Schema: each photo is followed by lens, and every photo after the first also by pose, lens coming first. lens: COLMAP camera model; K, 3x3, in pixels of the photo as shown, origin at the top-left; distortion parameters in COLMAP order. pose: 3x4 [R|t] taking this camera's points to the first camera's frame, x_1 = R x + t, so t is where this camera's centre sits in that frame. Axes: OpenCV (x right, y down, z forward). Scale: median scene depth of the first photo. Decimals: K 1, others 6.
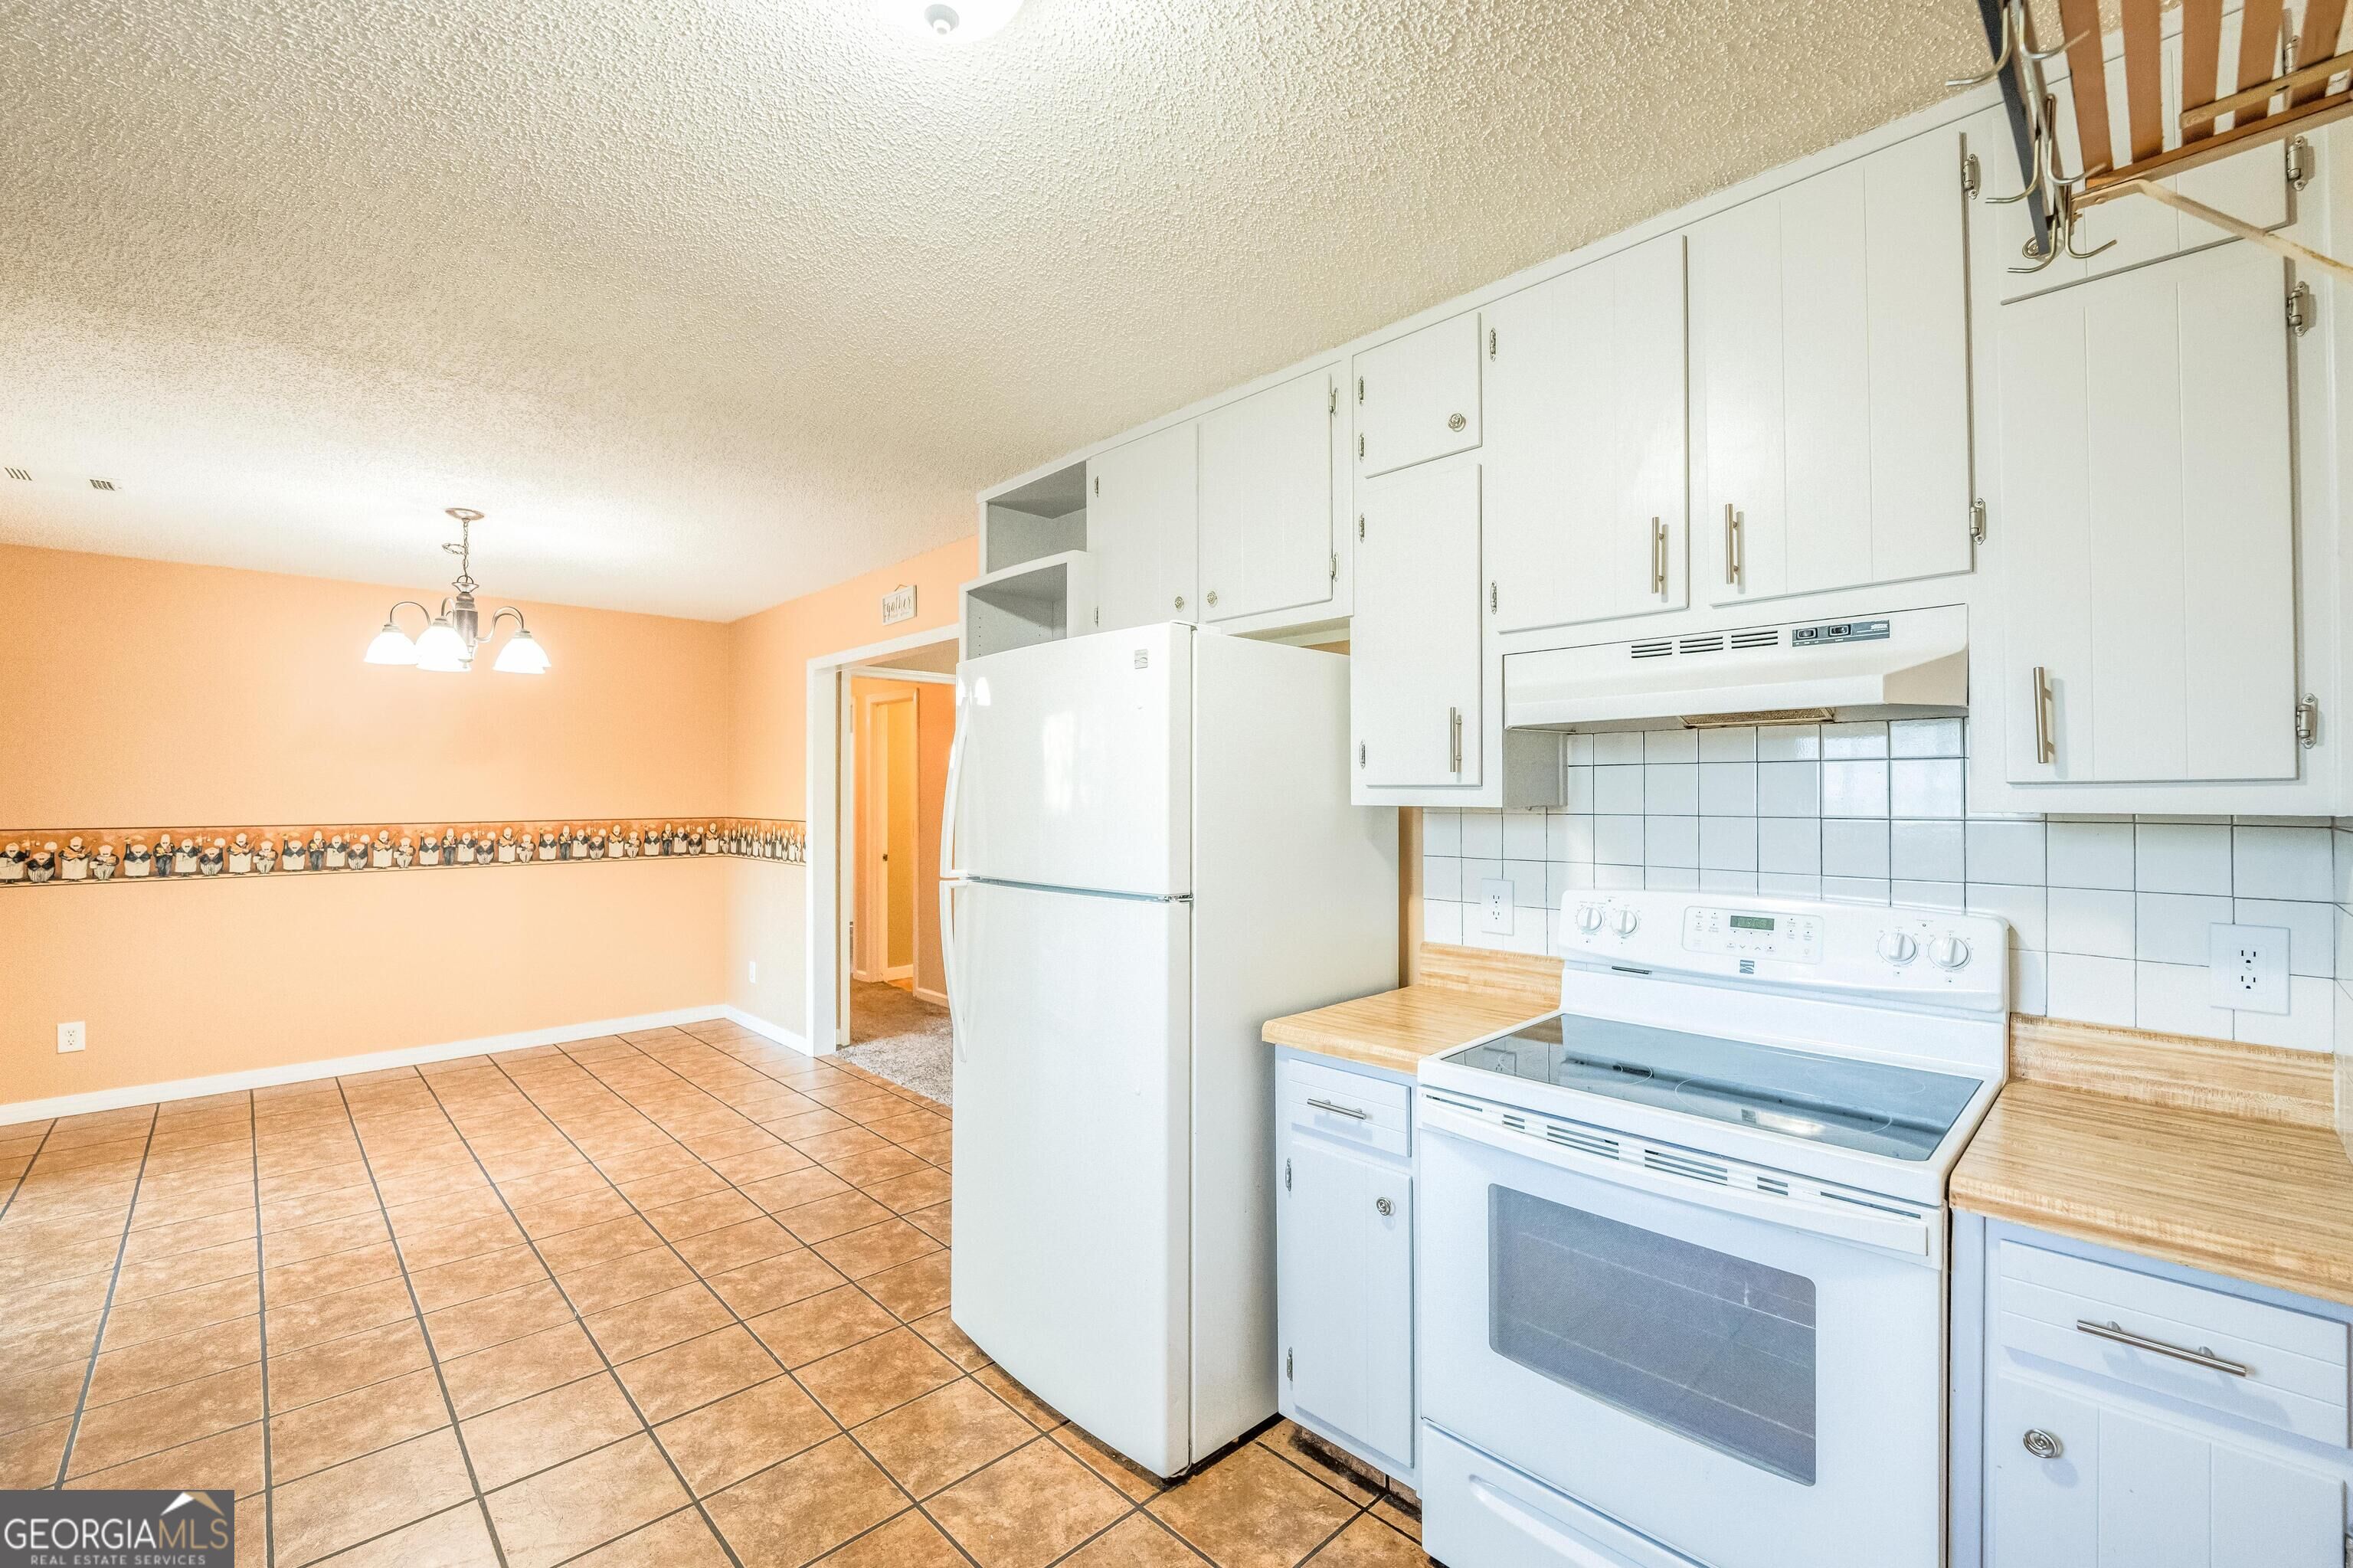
lens RADIAL K [[984.3, 0, 1183.1], [0, 984.3, 821.8], [0, 0, 1]] dist [-0.023868, 0.000046]
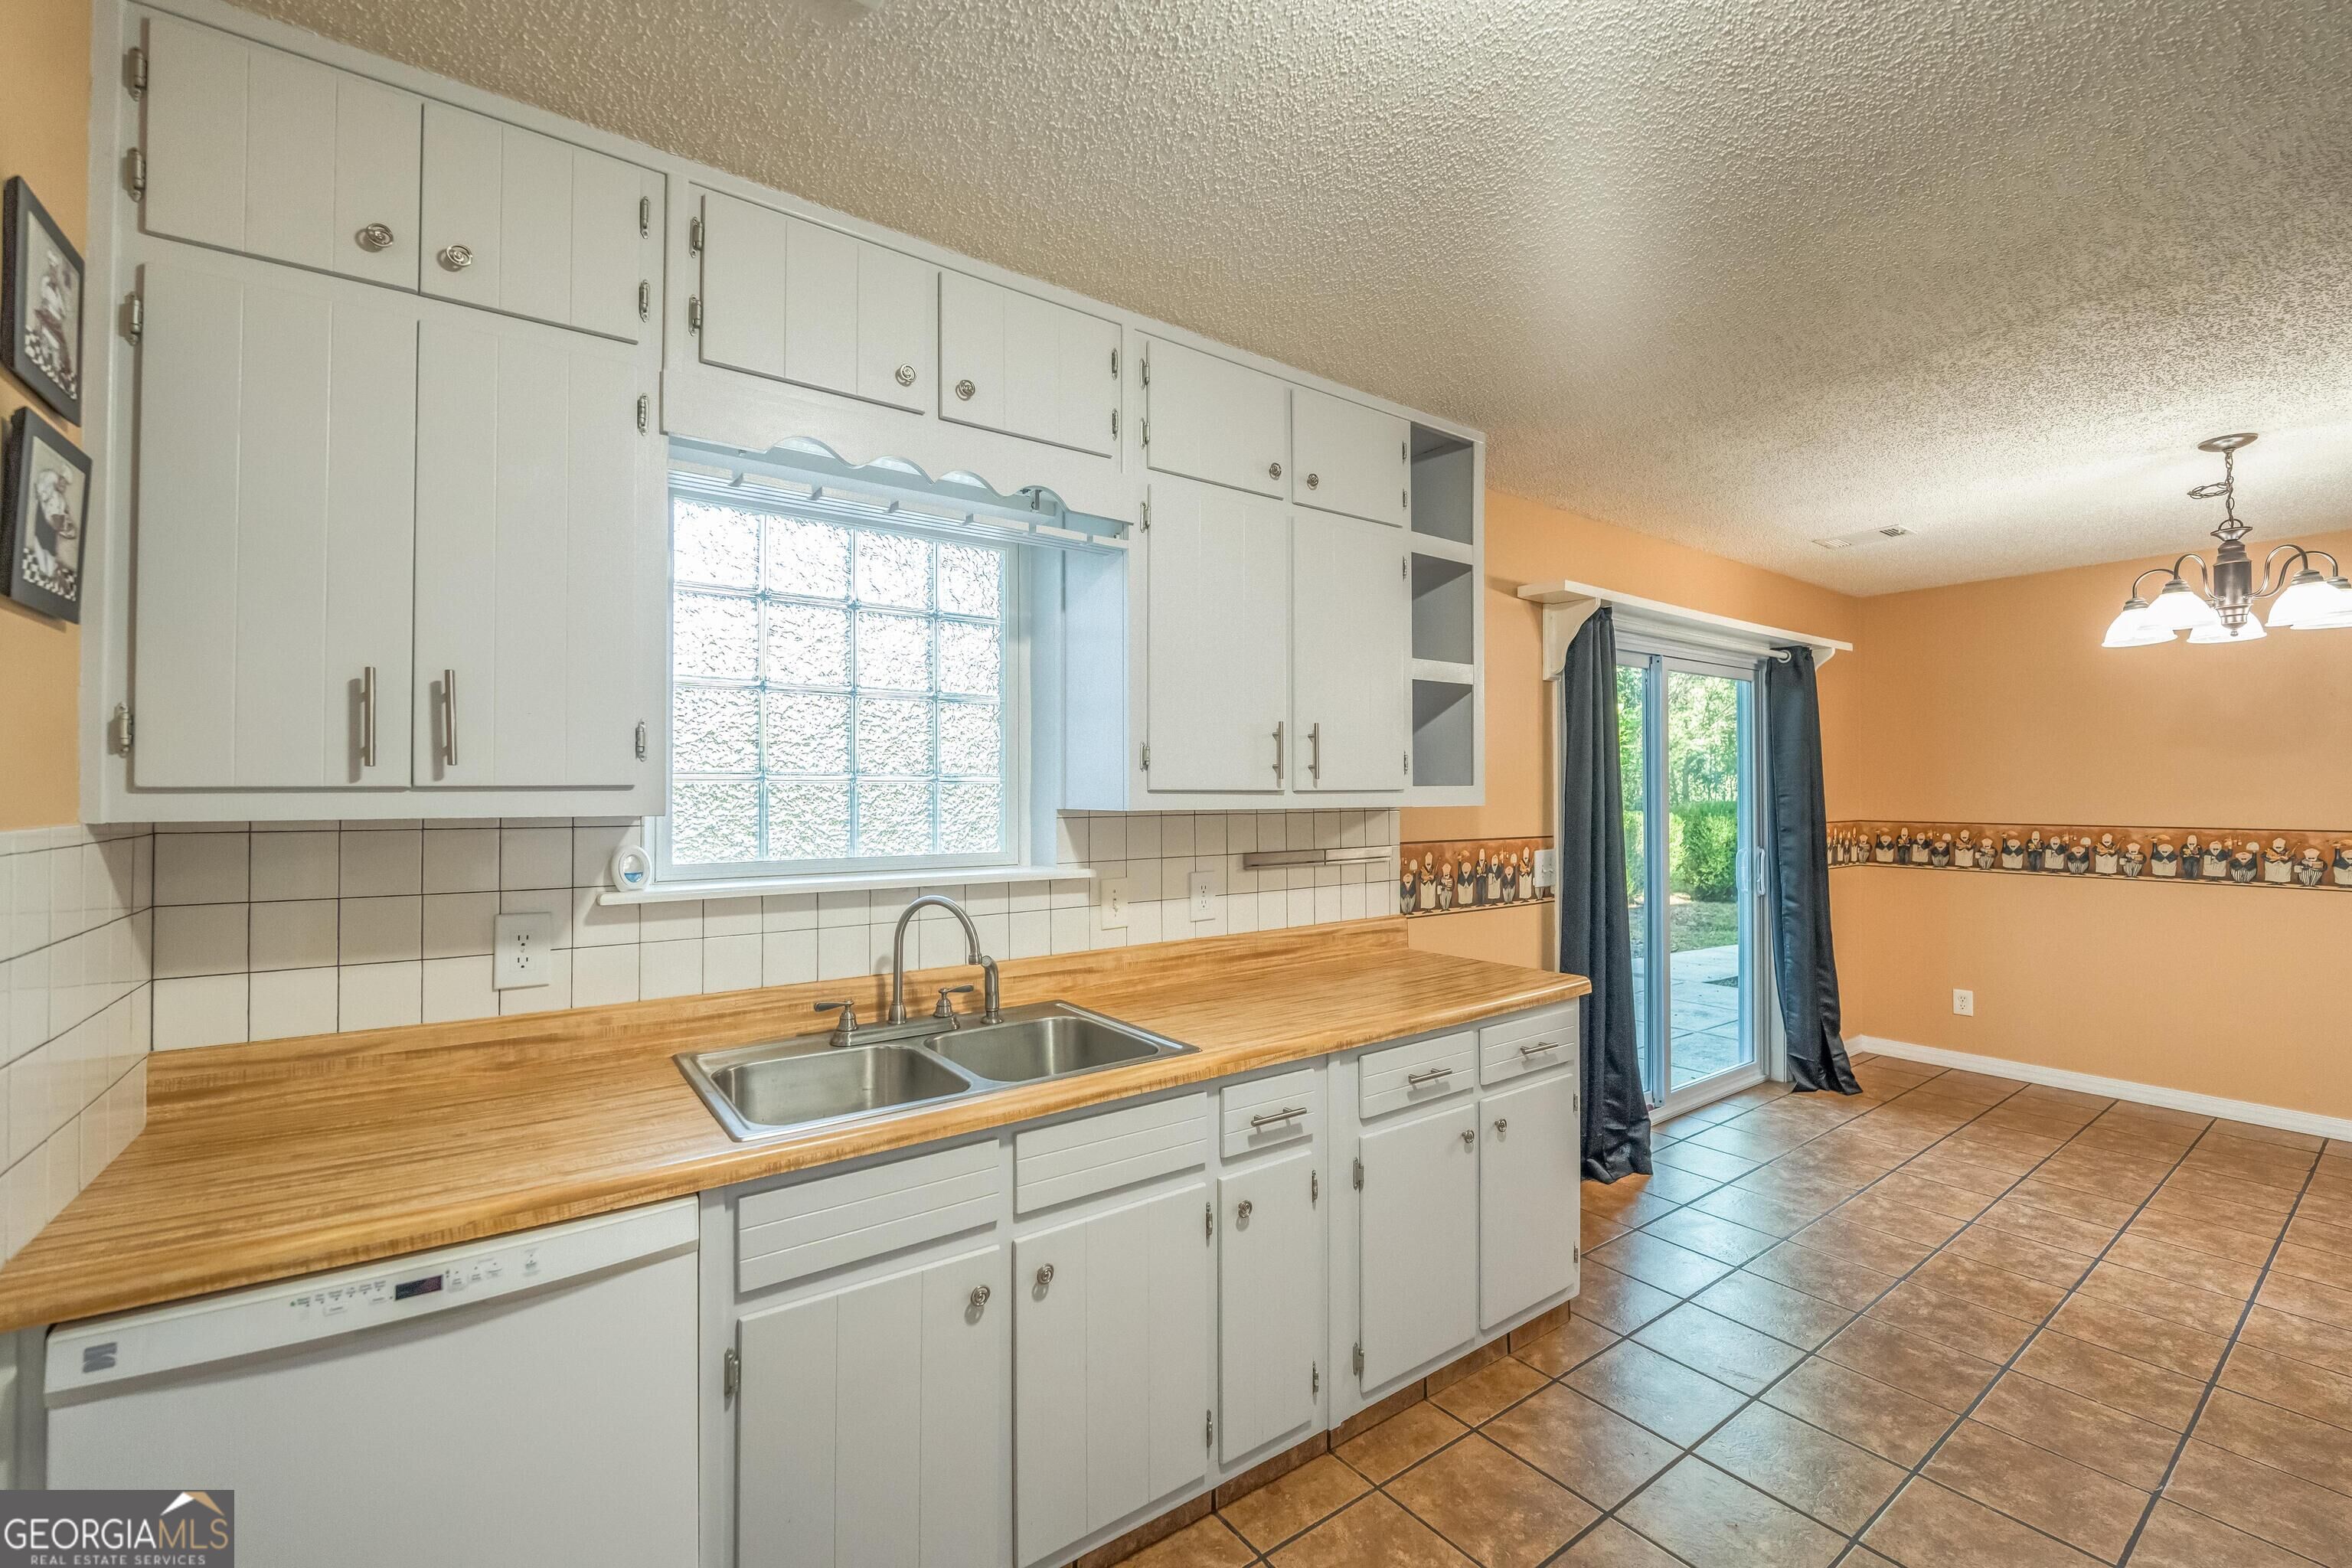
lens RADIAL K [[969.6, 0, 1176.0], [0, 969.6, 784.0], [0, 0, 1]] dist [-0.002563, -0.000646]
pose [[-0.140075, -0.009358, -0.990097, 0.168463], [-0.031797, 0.999482, -0.004948, -0.004443], [0.989630, 0.030789, -0.140300, 0.261726]]
